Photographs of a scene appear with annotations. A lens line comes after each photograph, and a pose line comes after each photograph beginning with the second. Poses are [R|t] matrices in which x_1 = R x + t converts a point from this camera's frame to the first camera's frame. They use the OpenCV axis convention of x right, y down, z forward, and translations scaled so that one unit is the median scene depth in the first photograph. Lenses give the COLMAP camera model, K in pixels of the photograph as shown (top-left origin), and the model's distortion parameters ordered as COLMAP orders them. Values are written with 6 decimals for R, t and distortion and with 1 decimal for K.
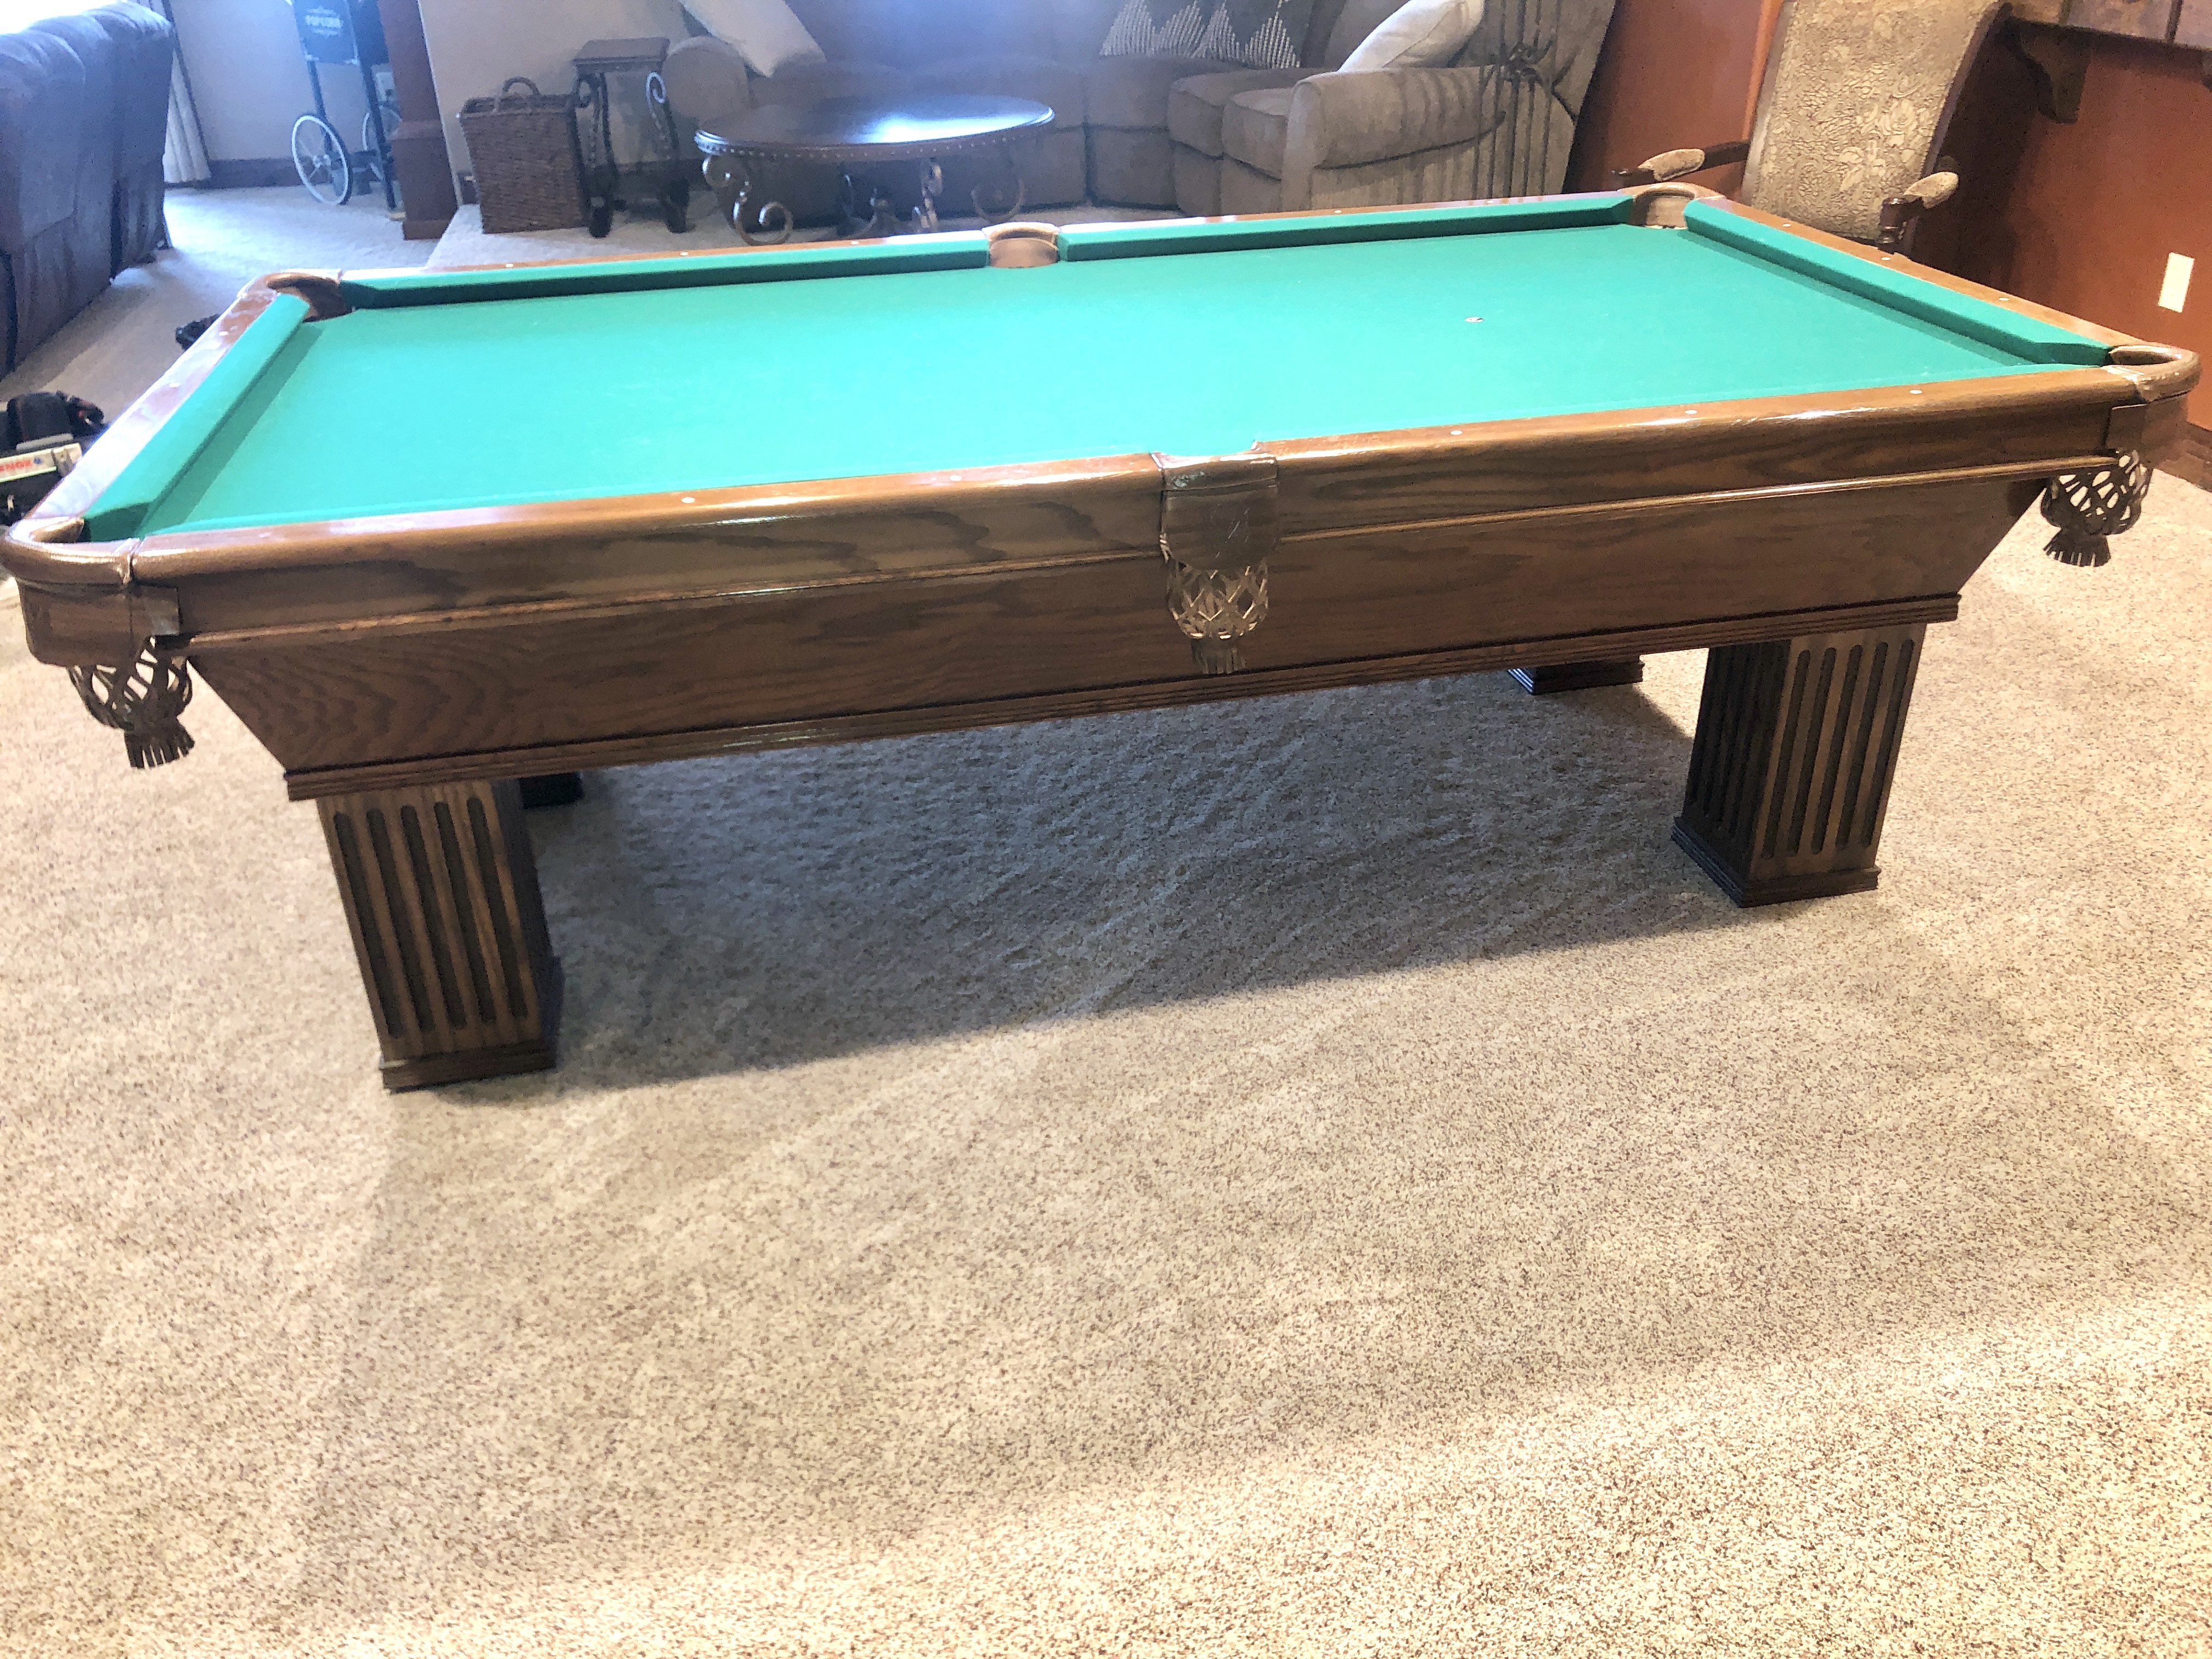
lens RADIAL K [[1805.0, 0, 1094.7], [0, 1805.0, 839.8], [0, 0, 1]] dist [0.008169, 0.023463]
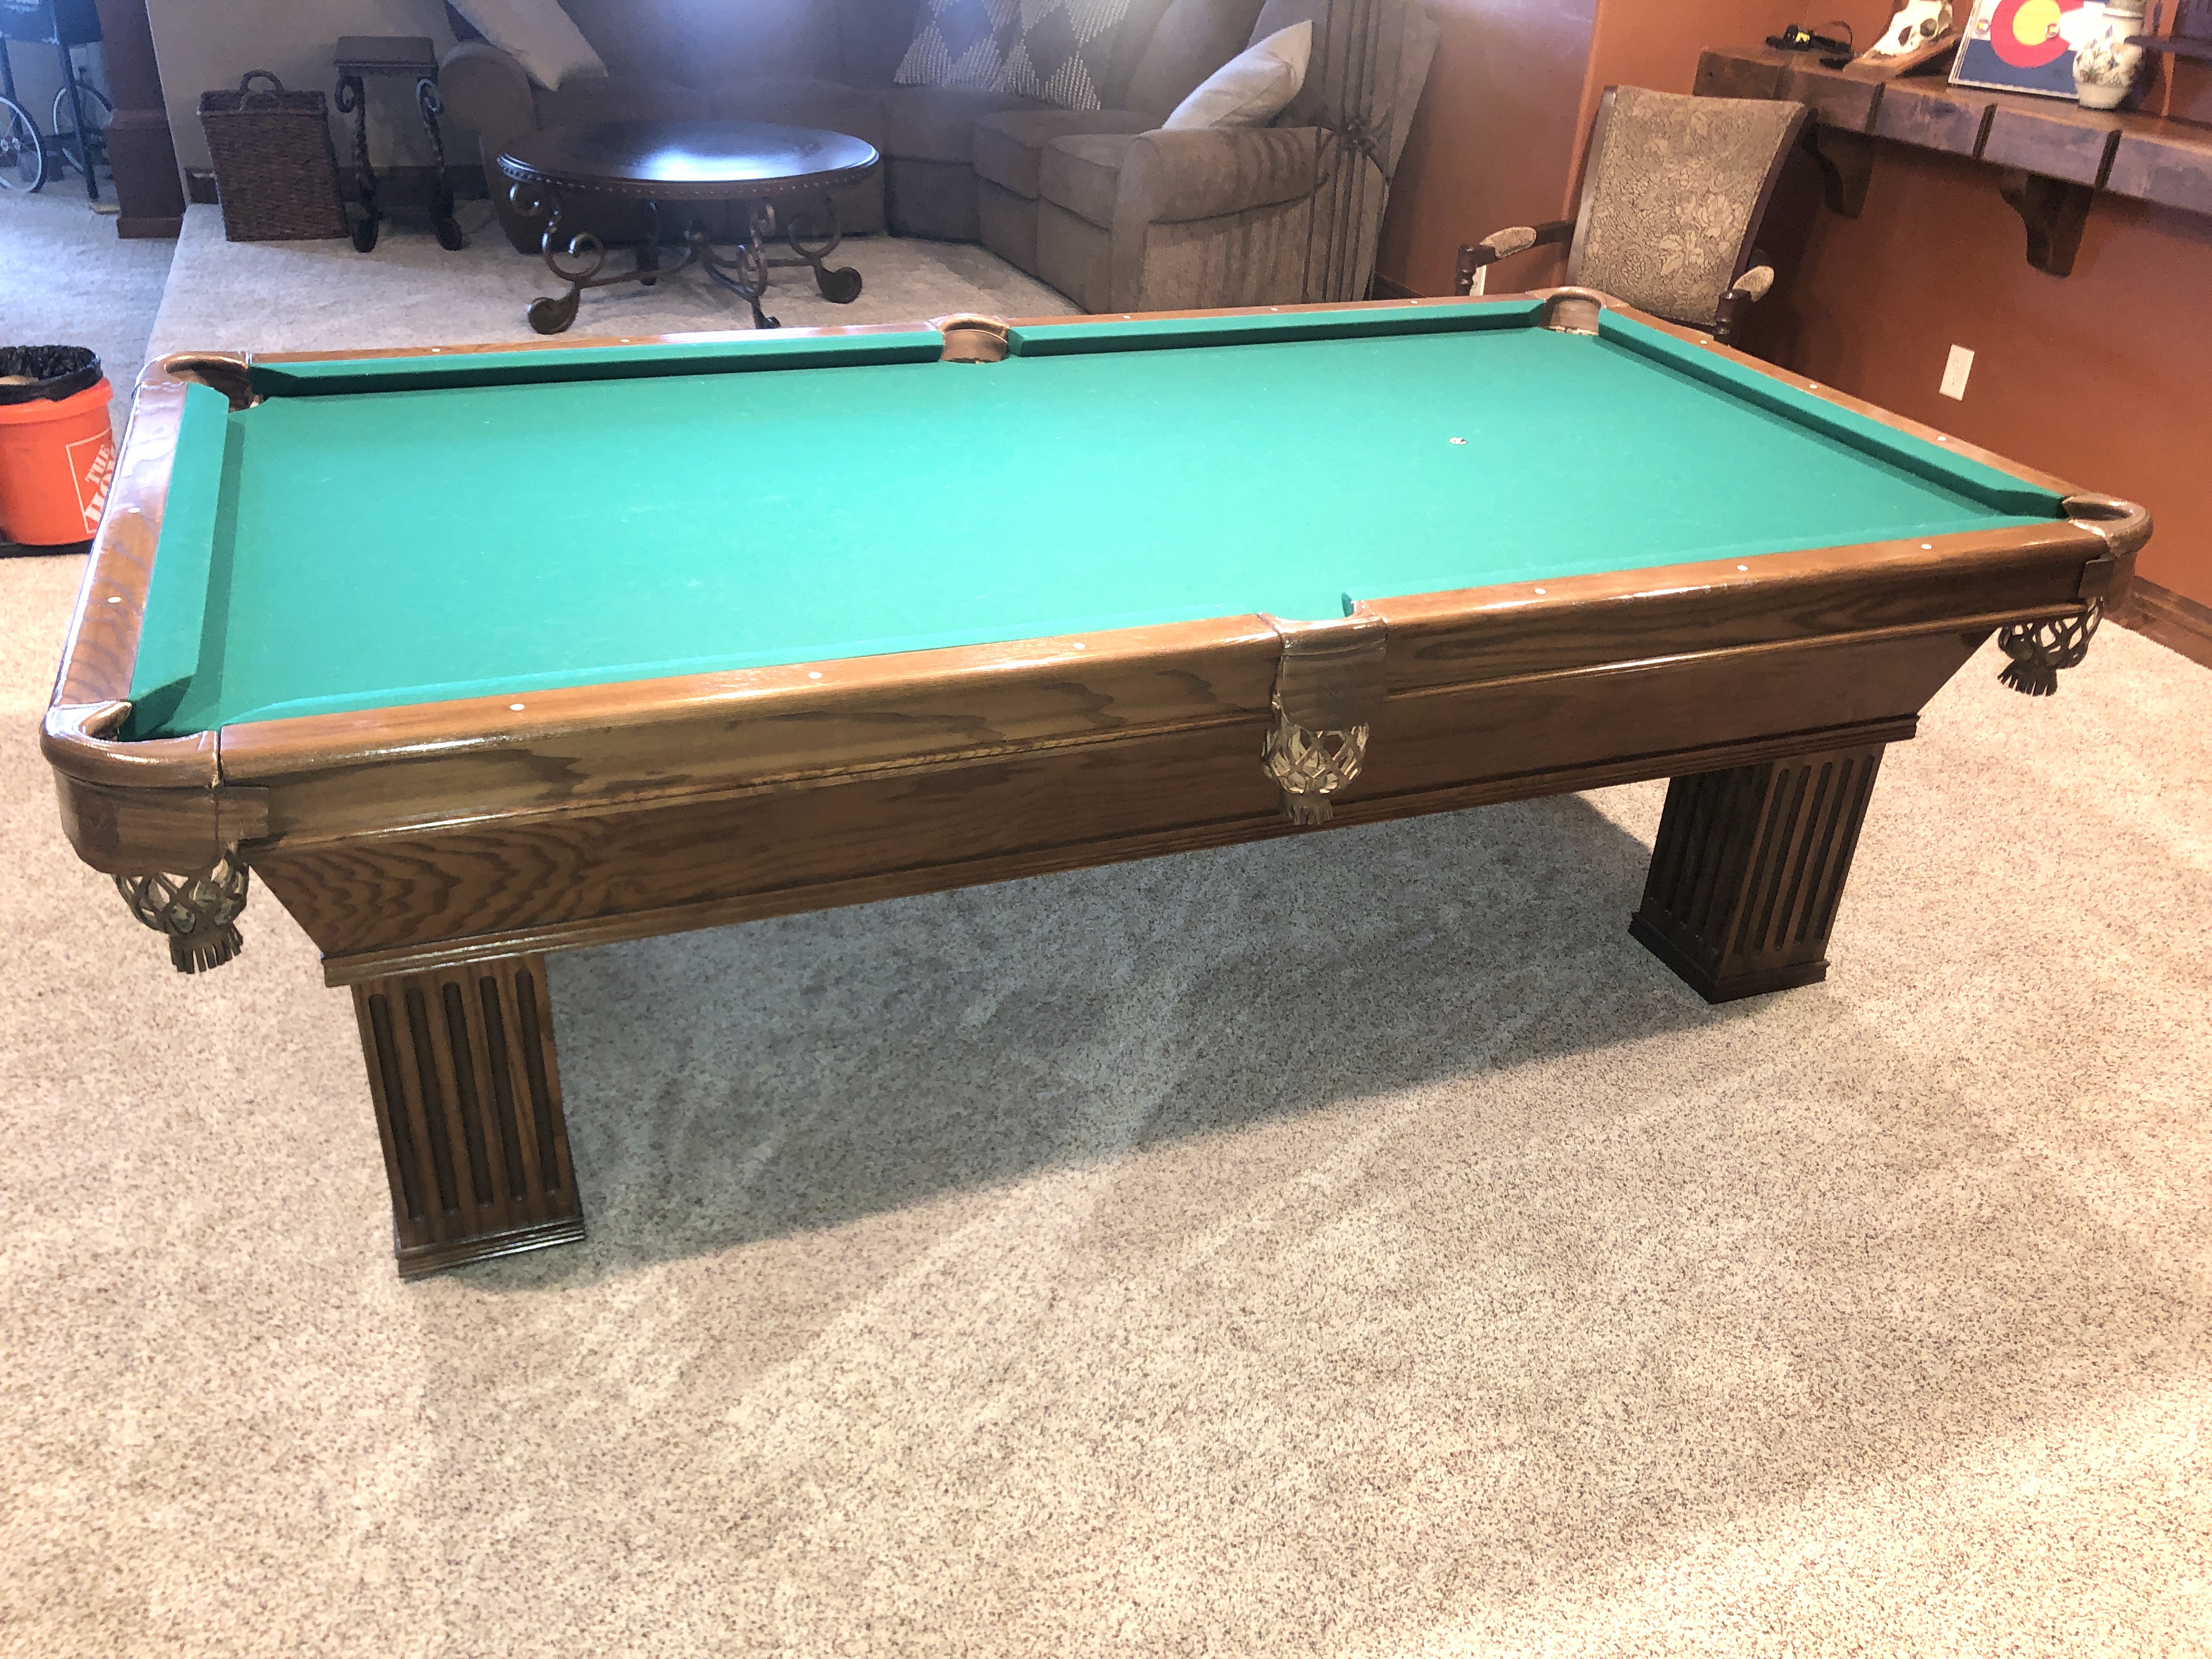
lens RADIAL K [[1805.0, 0, 1105.5], [0, 1805.0, 833.1], [0, 0, 1]] dist [0.008169, 0.023463]
pose [[0.983579, -0.022507, 0.179068, -0.200330], [0.021517, 0.999741, 0.007467, -0.088336], [-0.179189, -0.003492, 0.983808, 0.030599]]
